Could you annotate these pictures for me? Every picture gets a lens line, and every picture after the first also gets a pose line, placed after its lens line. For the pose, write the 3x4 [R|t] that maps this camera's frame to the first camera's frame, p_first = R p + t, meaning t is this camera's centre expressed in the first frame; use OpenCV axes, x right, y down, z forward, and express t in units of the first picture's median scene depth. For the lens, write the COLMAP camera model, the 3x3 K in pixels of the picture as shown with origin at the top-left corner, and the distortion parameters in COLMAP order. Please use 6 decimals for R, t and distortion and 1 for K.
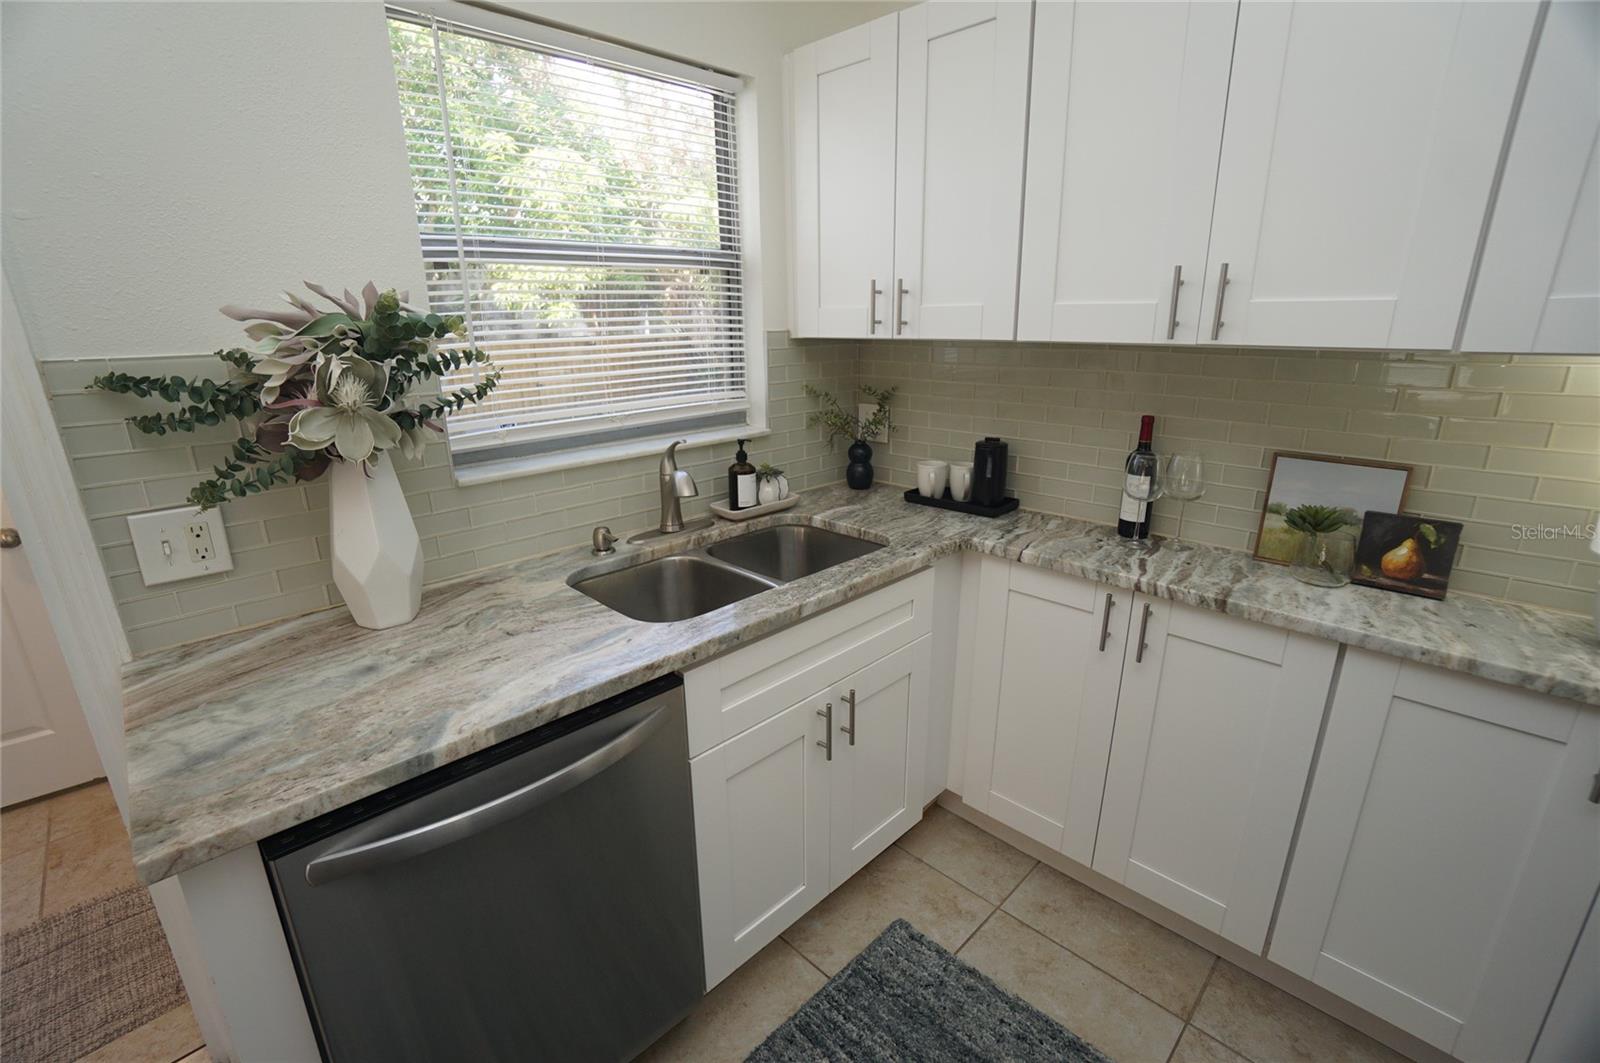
lens RADIAL K [[708.8, 0, 790.7], [0, 708.8, 534.5], [0, 0, 1]] dist [-0.039031, 0.000528]
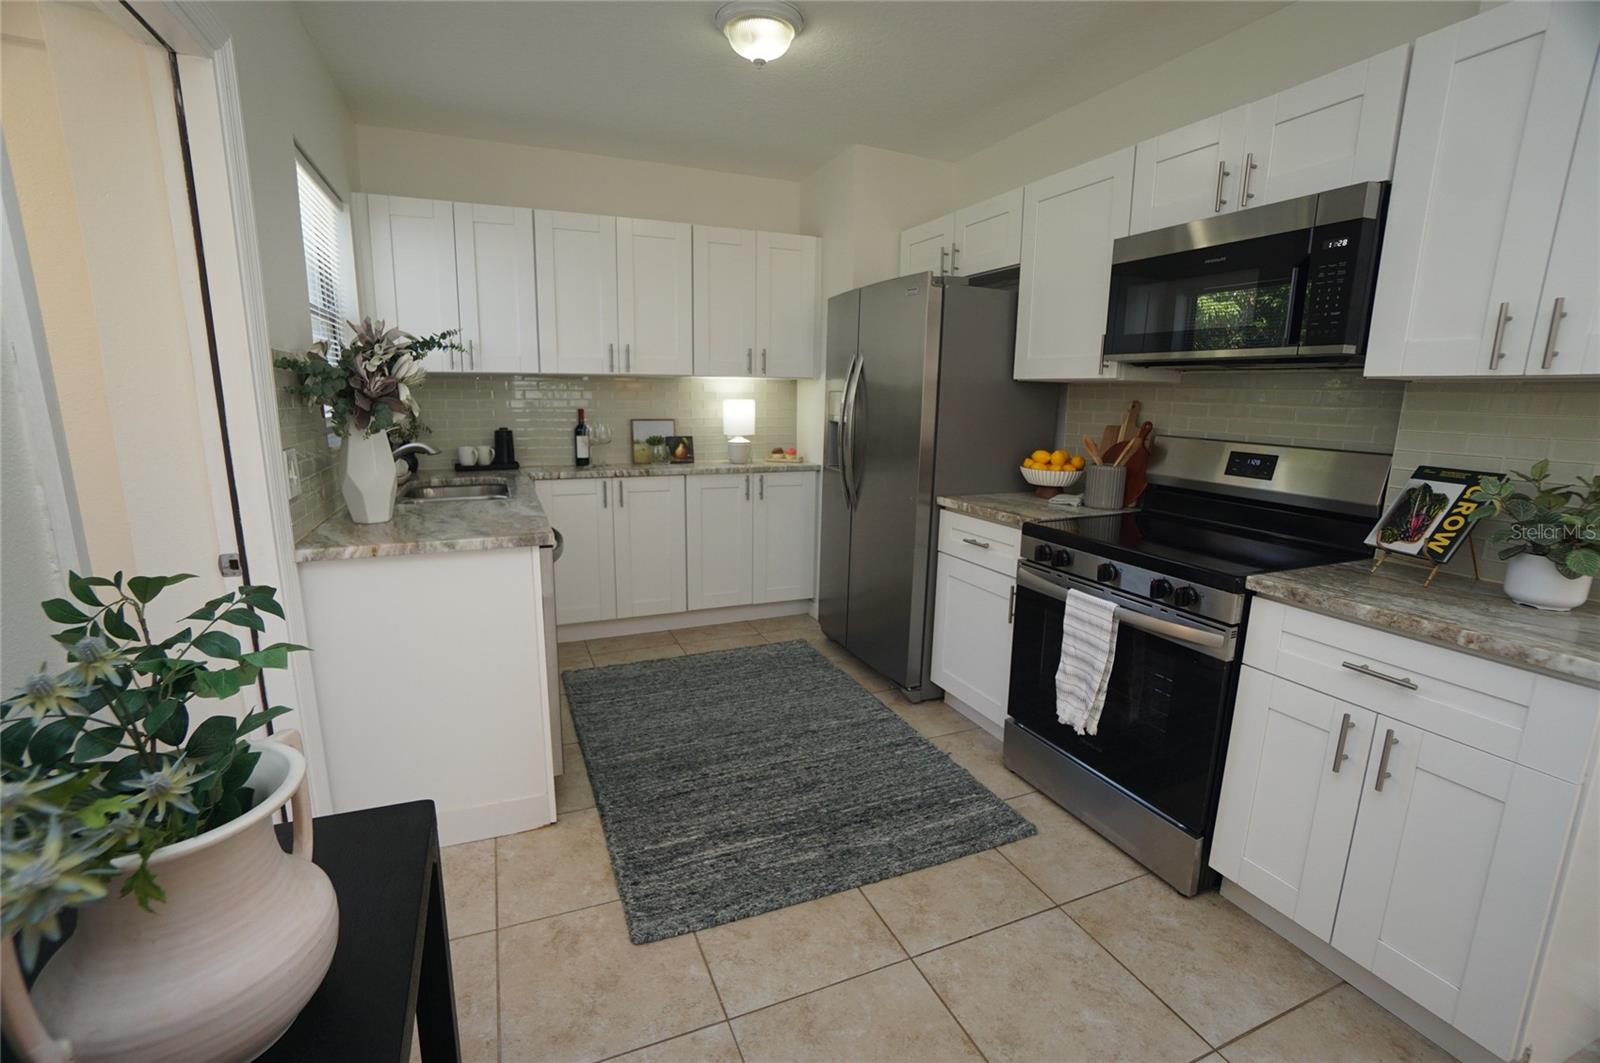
lens RADIAL K [[708.8, 0, 790.7], [0, 708.8, 534.5], [0, 0, 1]] dist [-0.039031, 0.000528]
pose [[0.363811, -0.157876, 0.917996, -1.526816], [0.259217, 0.963761, 0.063017, 0.273513], [-0.894678, 0.215035, 0.391551, -0.432919]]
